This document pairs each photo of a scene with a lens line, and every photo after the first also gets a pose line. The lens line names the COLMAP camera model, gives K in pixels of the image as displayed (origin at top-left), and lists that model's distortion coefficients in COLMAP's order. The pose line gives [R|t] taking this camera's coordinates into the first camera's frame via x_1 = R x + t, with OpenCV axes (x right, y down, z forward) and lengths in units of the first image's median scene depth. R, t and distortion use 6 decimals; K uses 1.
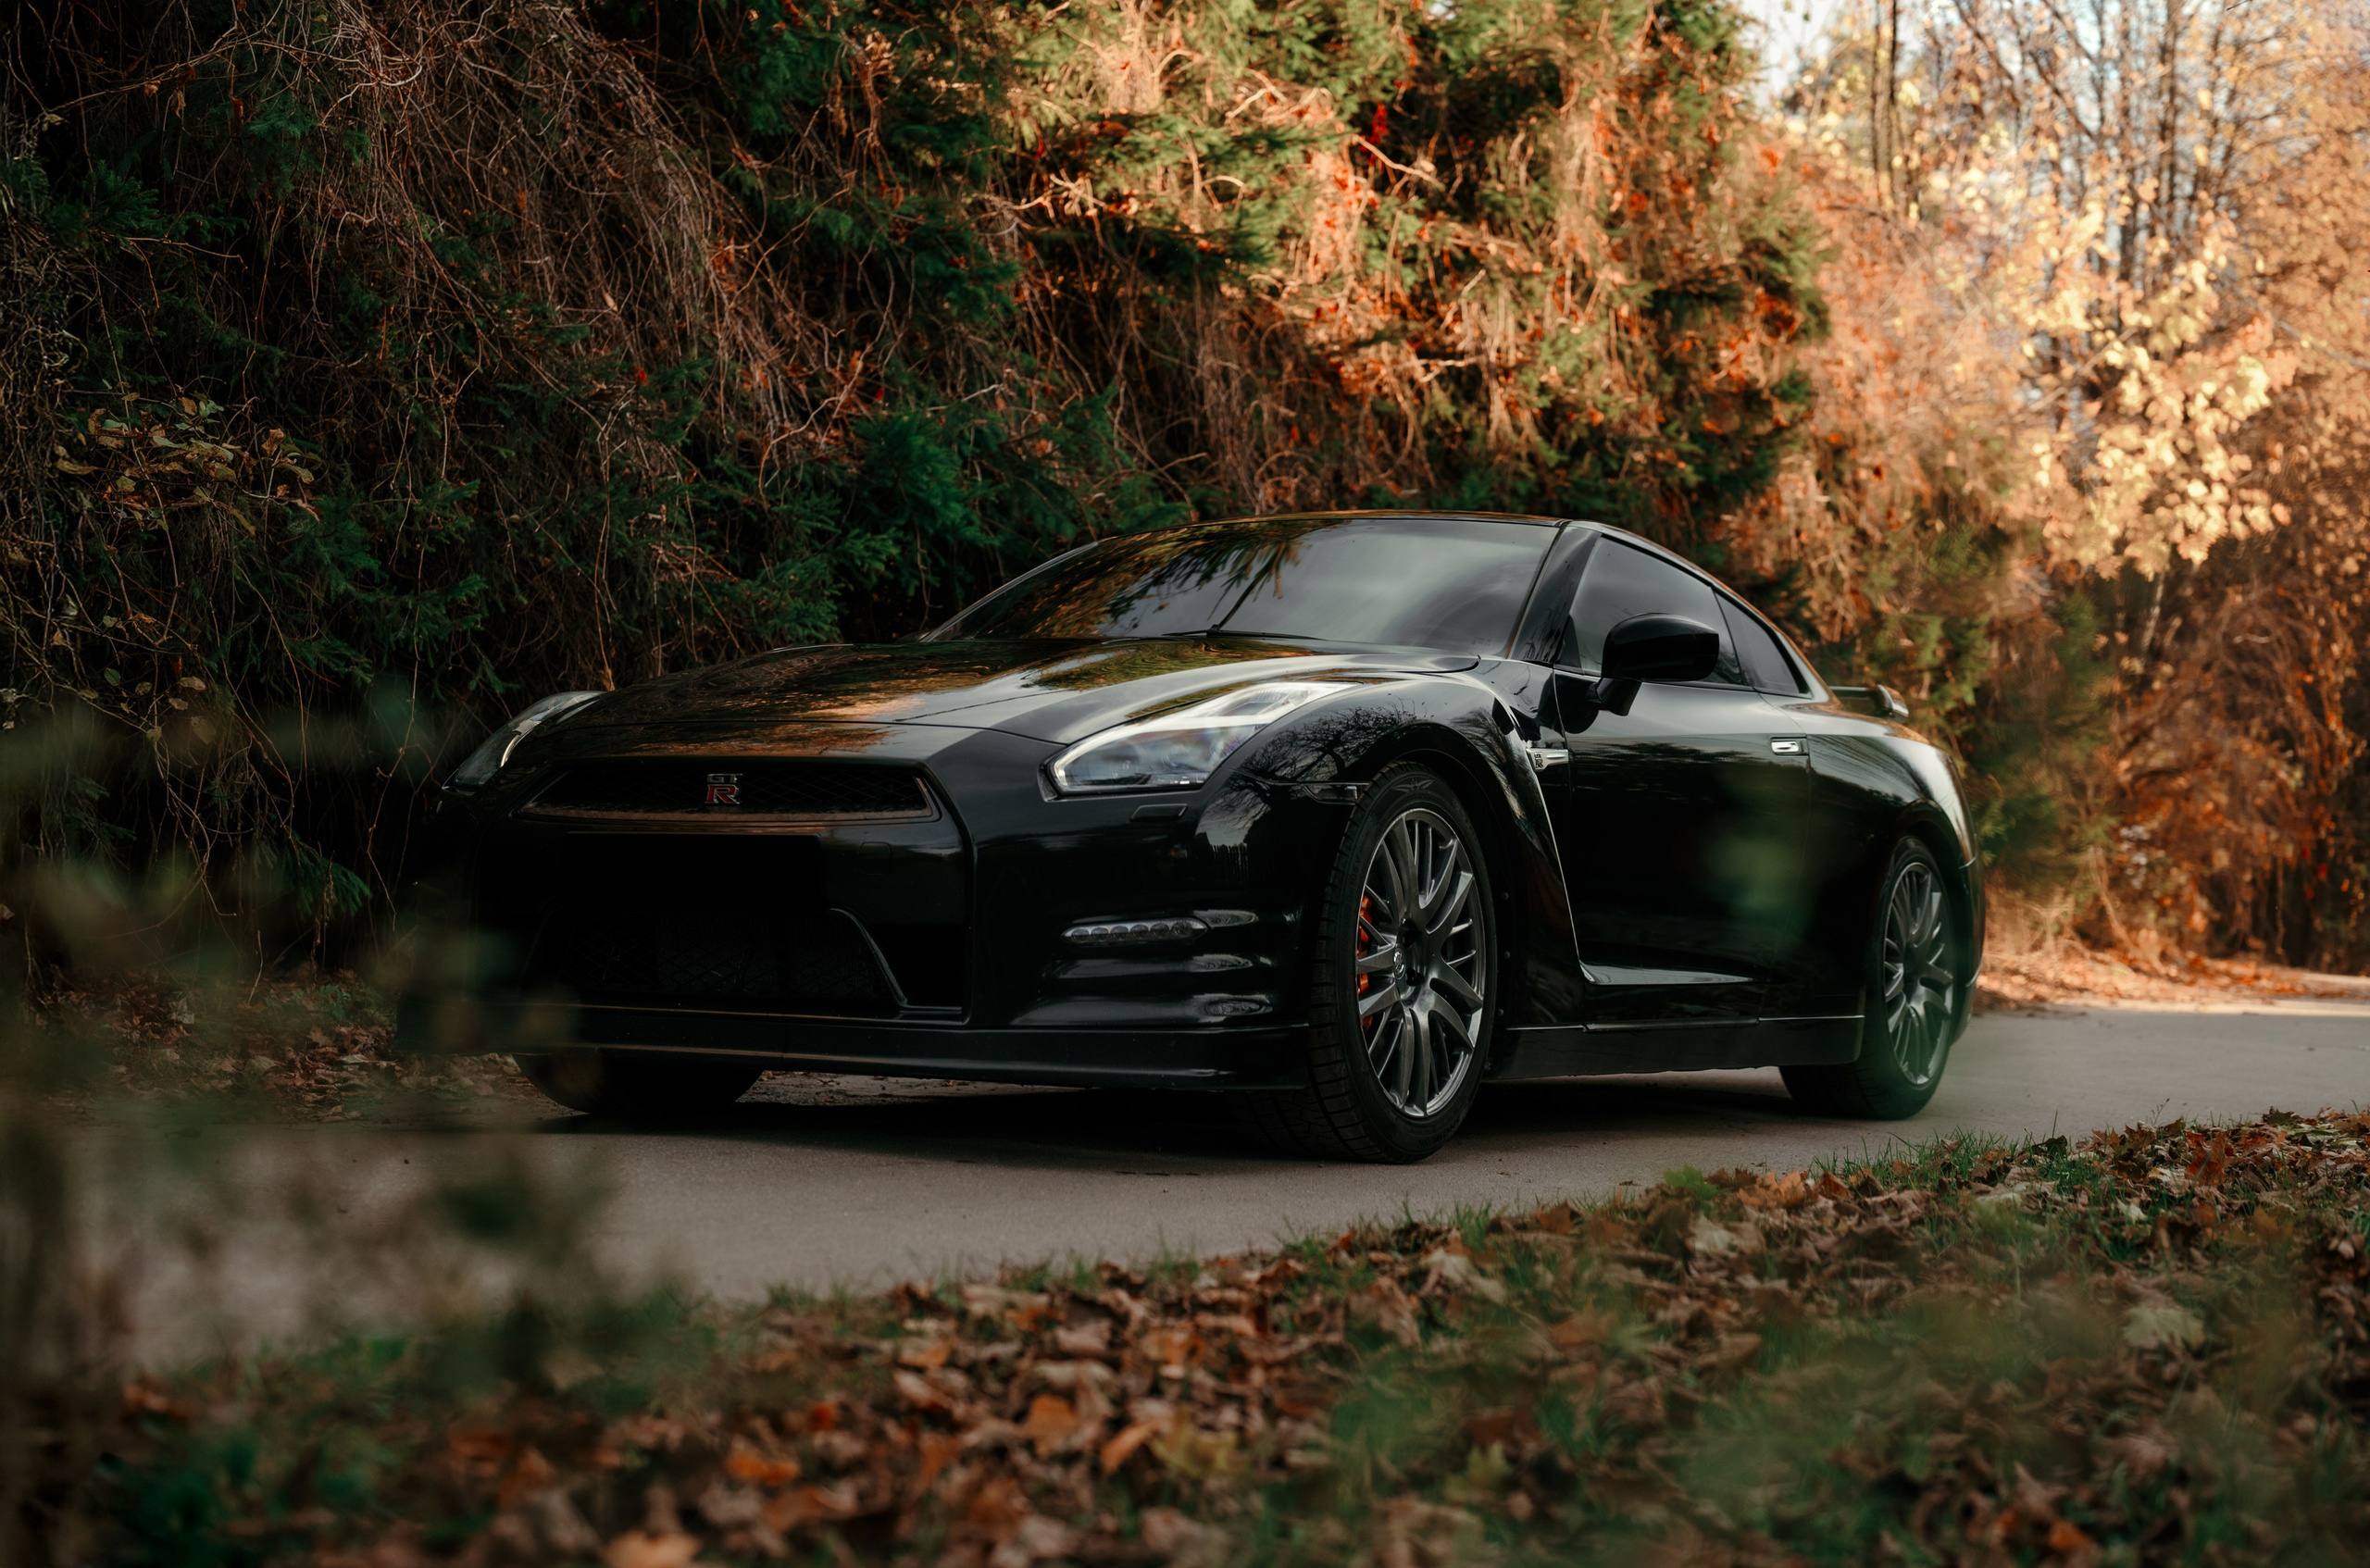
lens RADIAL K [[3429.3, 0, 1185.0], [0, 3429.3, 784.0], [0, 0, 1]] dist [-0.023084, 0.017225]
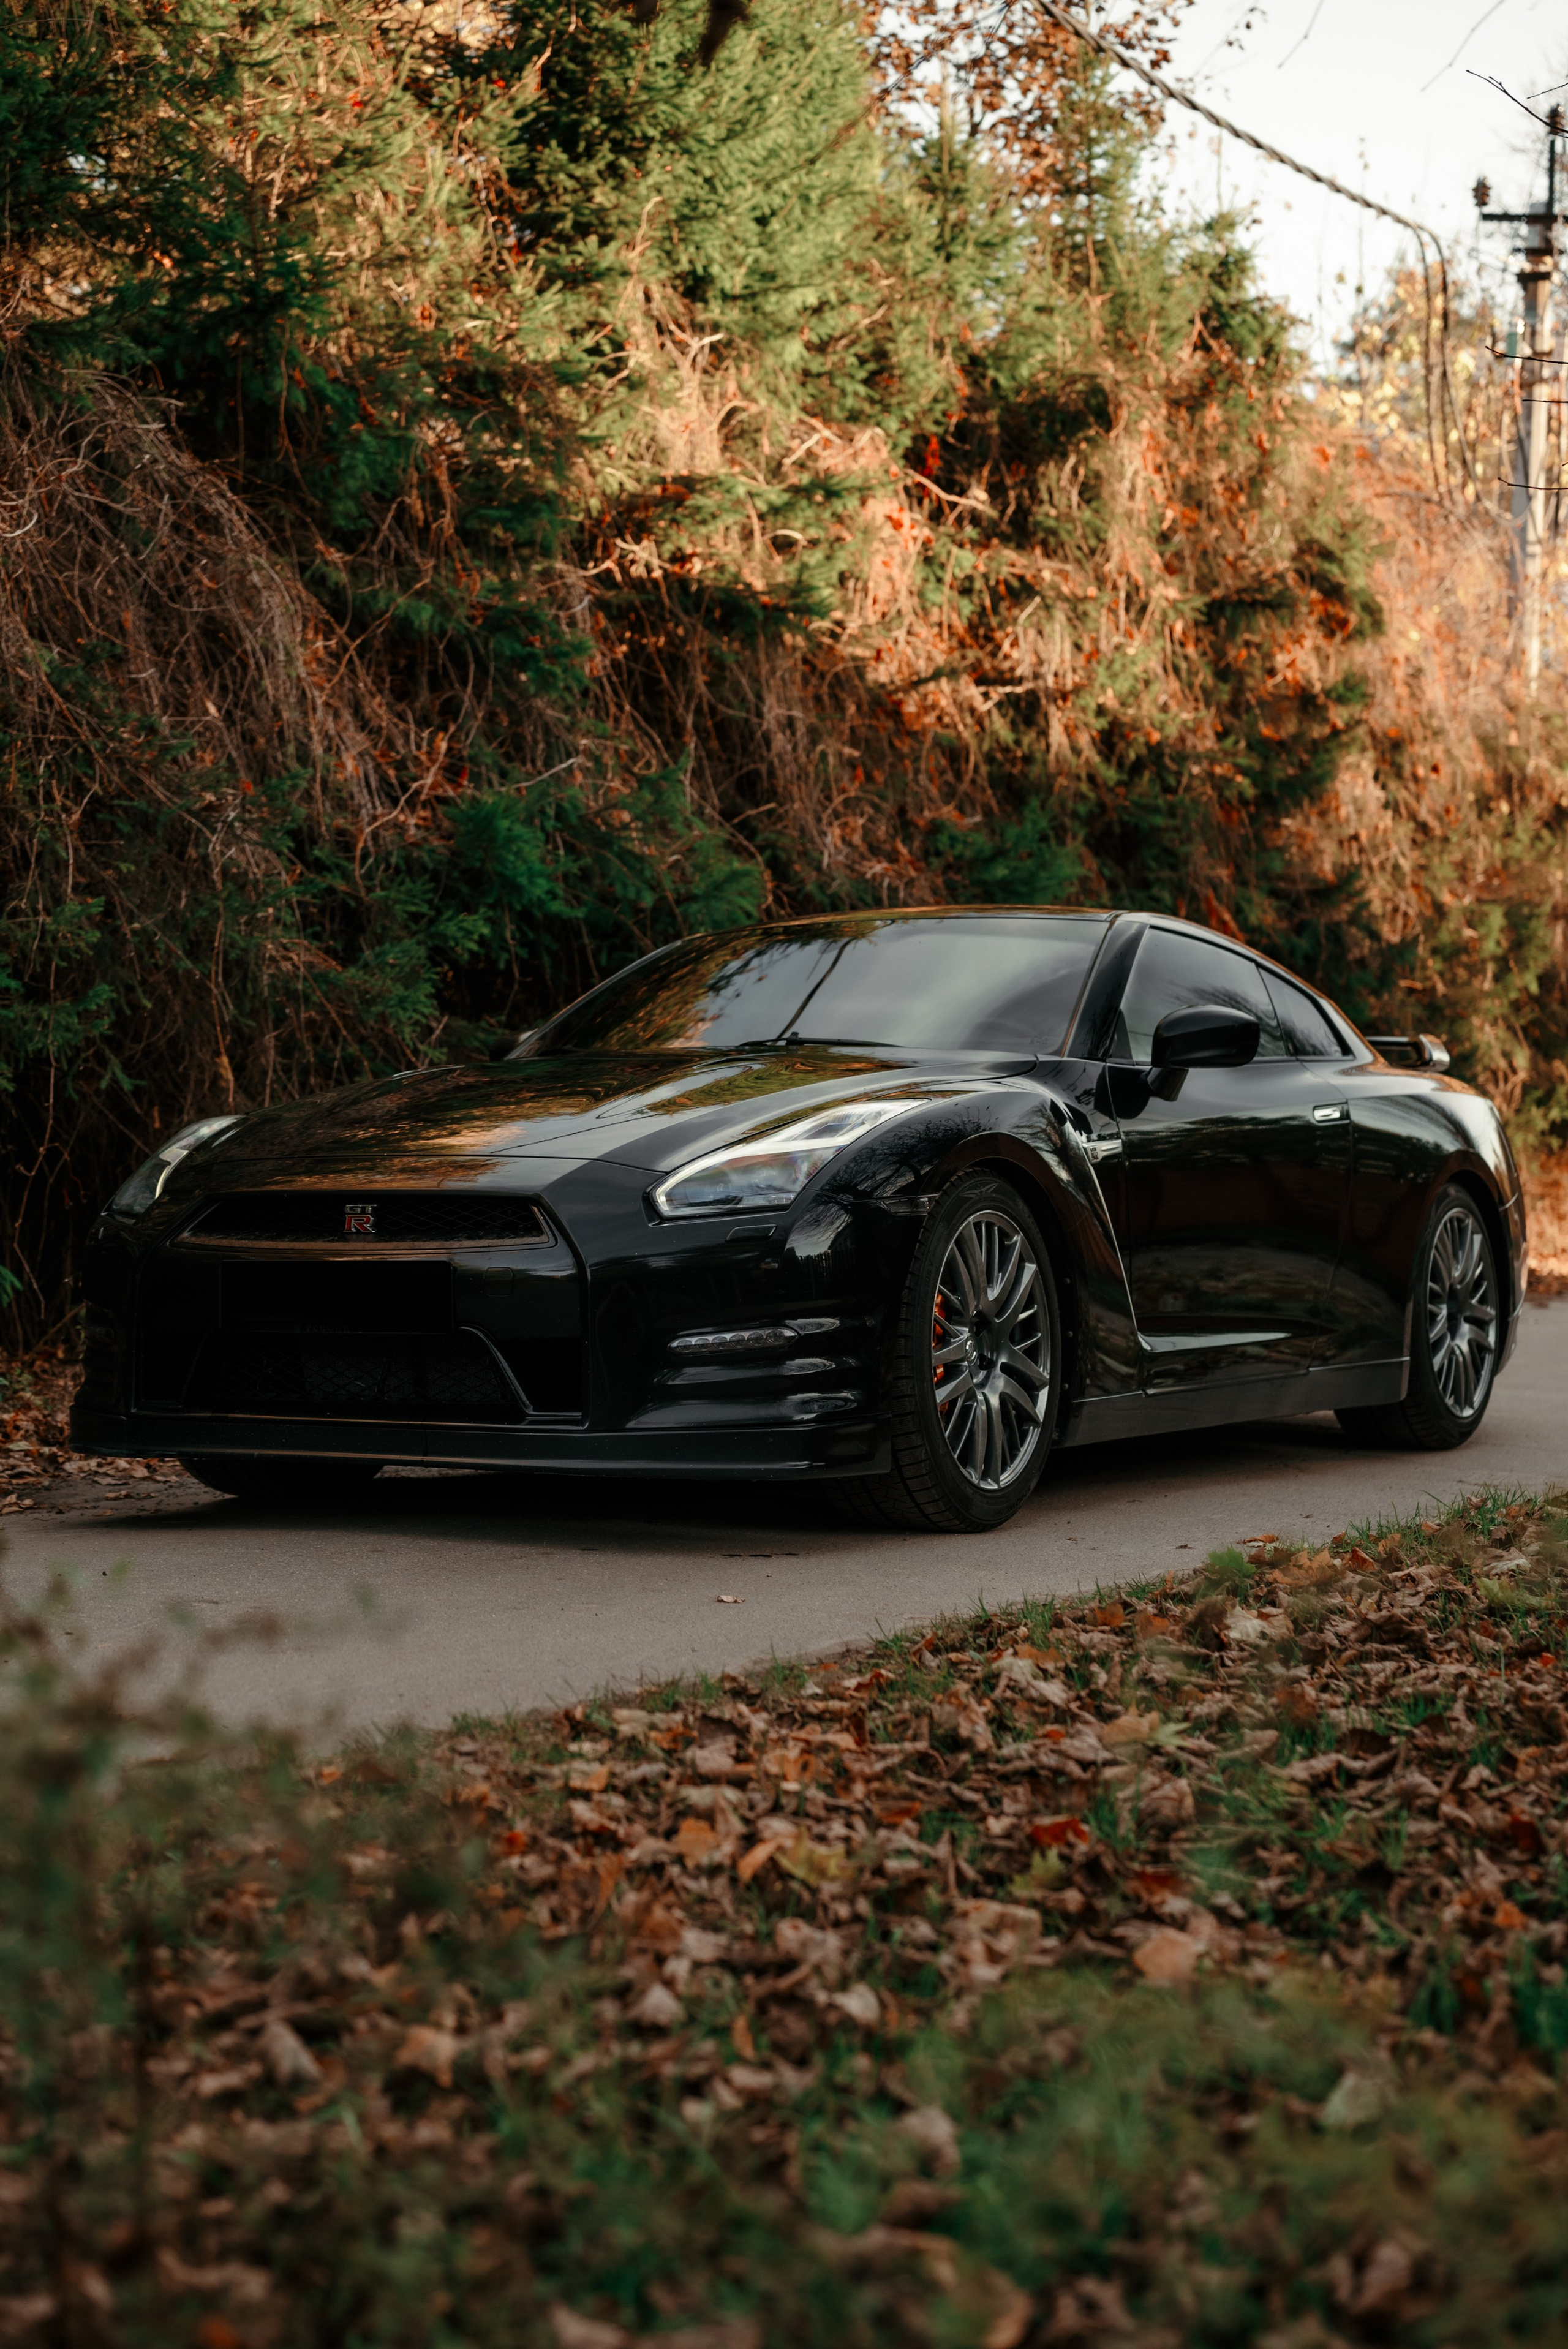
lens RADIAL K [[3463.2, 0, 641.4], [0, 3463.2, 1172.7], [0, 0, 1]] dist [-0.011782, -0.033770]
pose [[0.998894, -0.031912, -0.034518, -0.002395], [0.033070, 0.998890, 0.033529, -0.031640], [0.033409, -0.034634, 0.998841, -0.080568]]
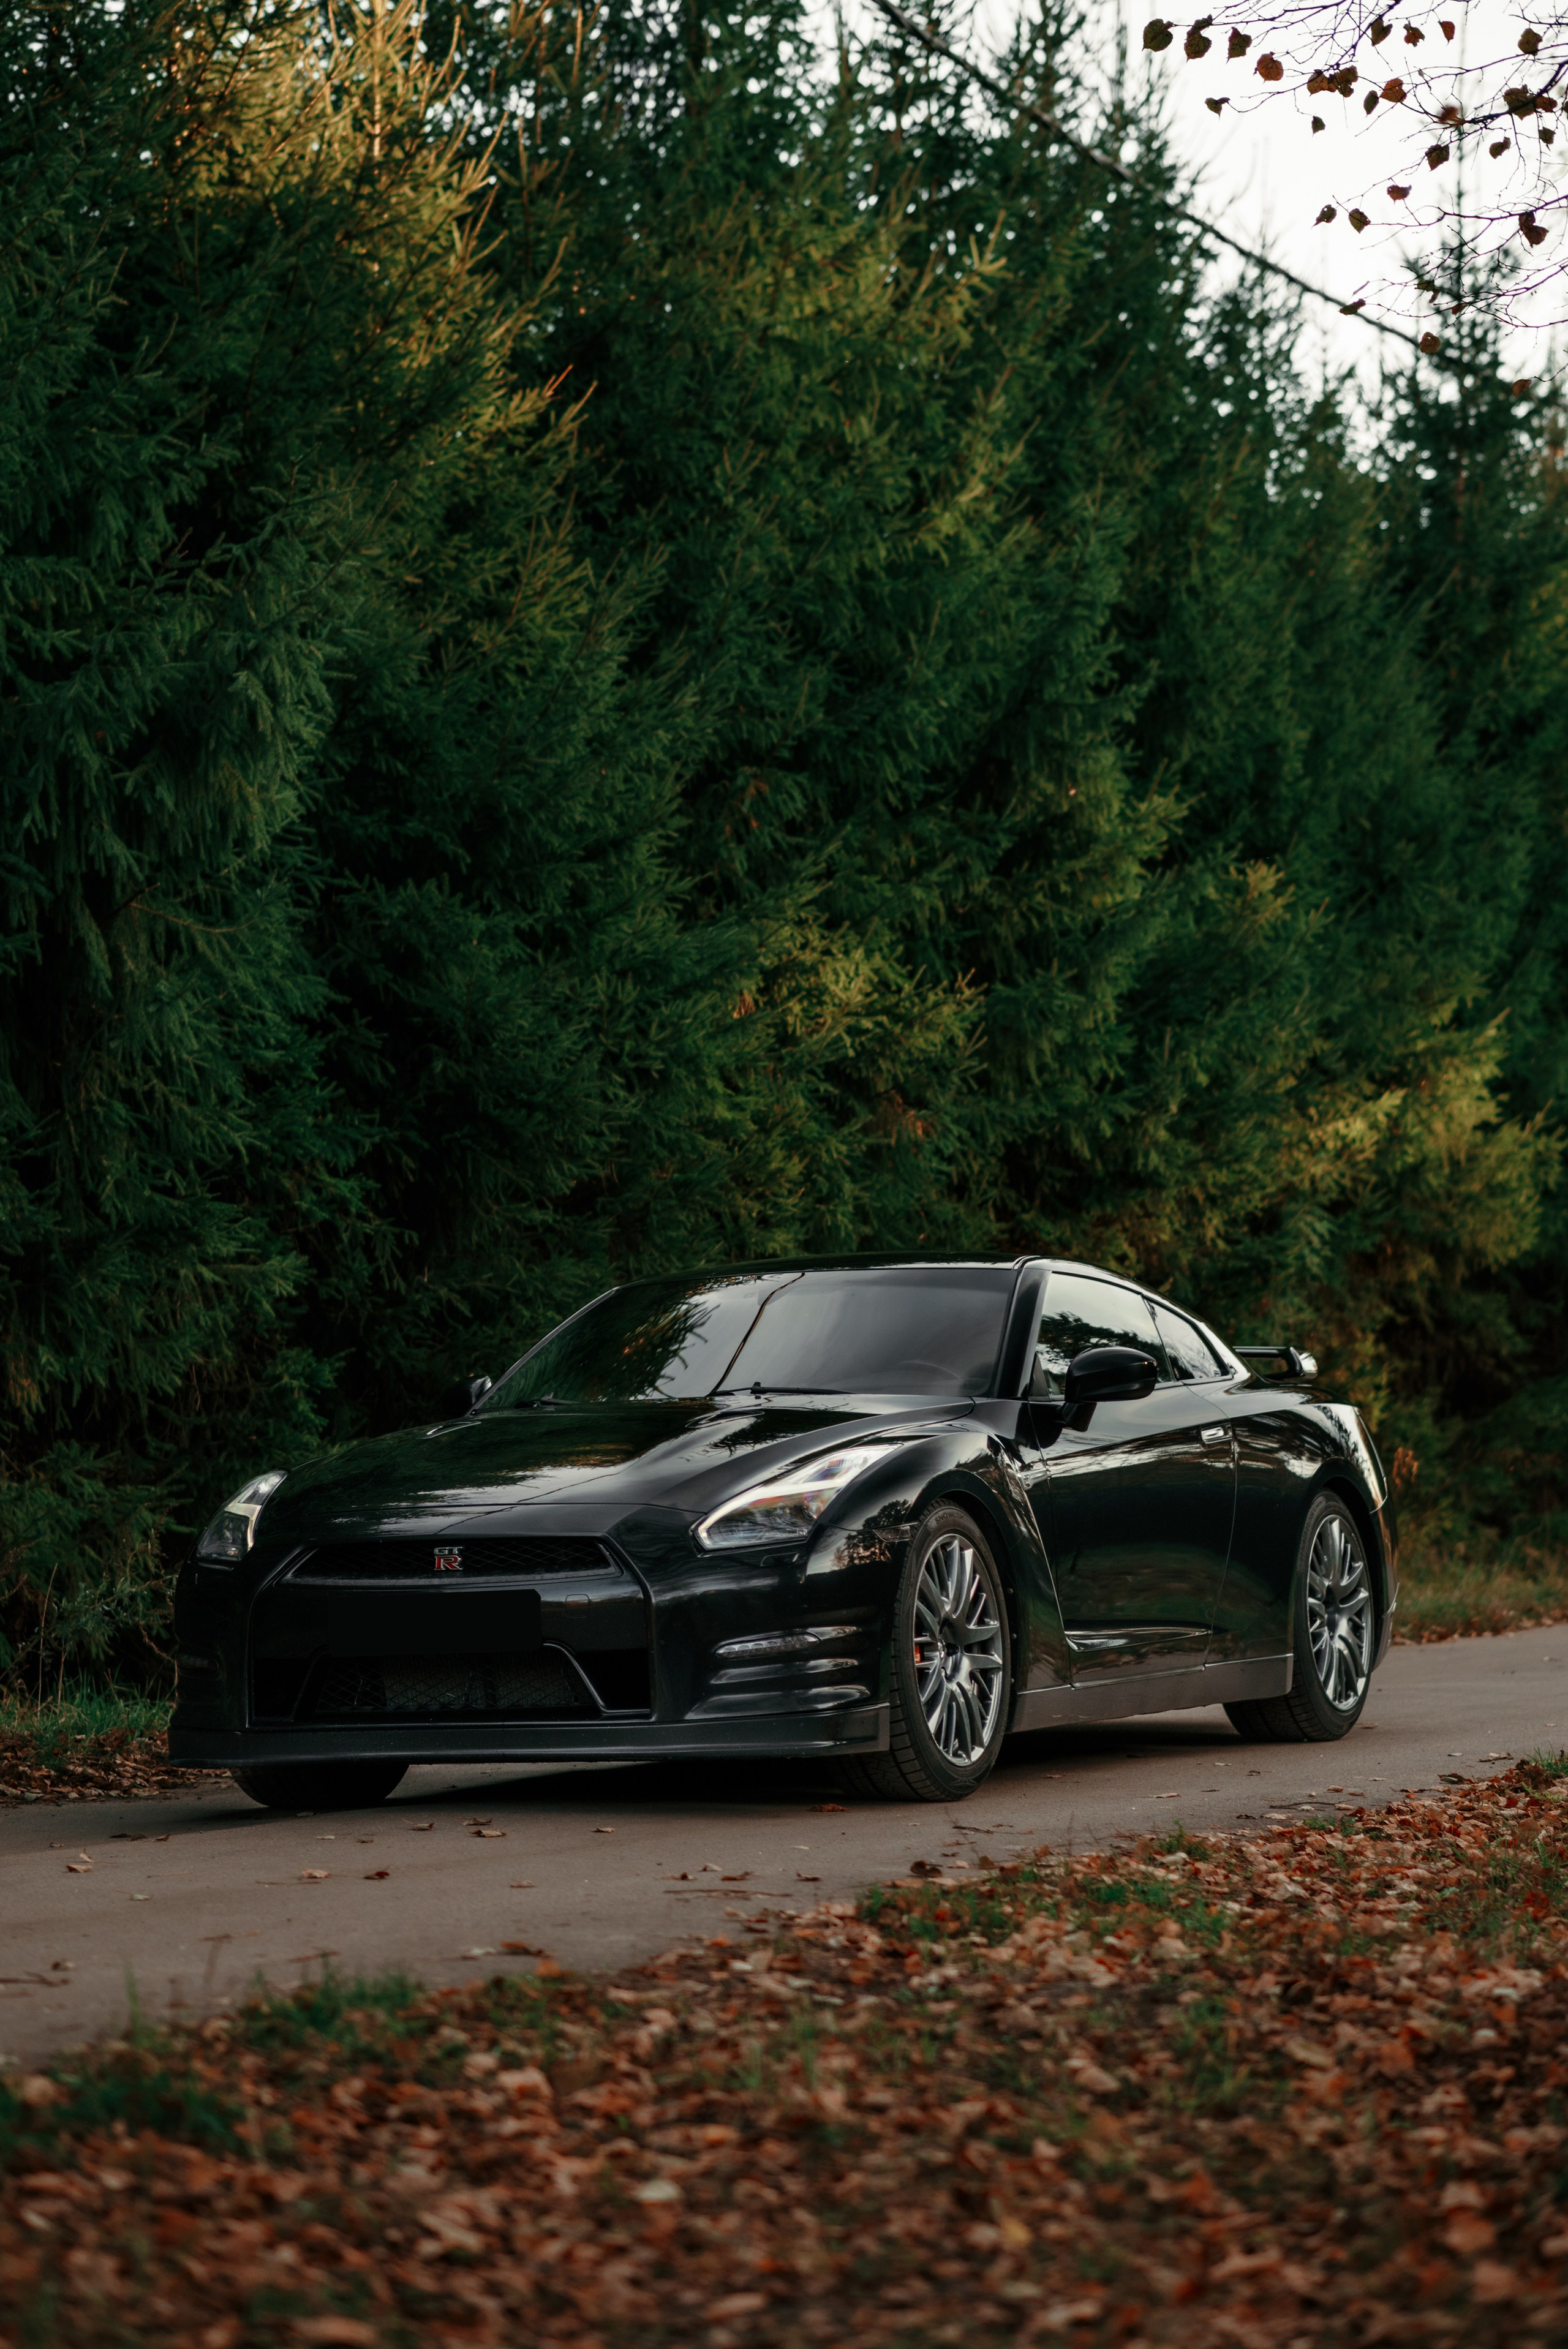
lens RADIAL K [[5489.7, 0, 784.0], [0, 5489.7, 1174.5], [0, 0, 1]] dist [-0.041028, -0.093126]
pose [[0.993273, -0.058264, 0.100072, -0.138114], [0.059607, 0.998167, -0.010475, -0.078431], [-0.099278, 0.016370, 0.994925, -0.770985]]
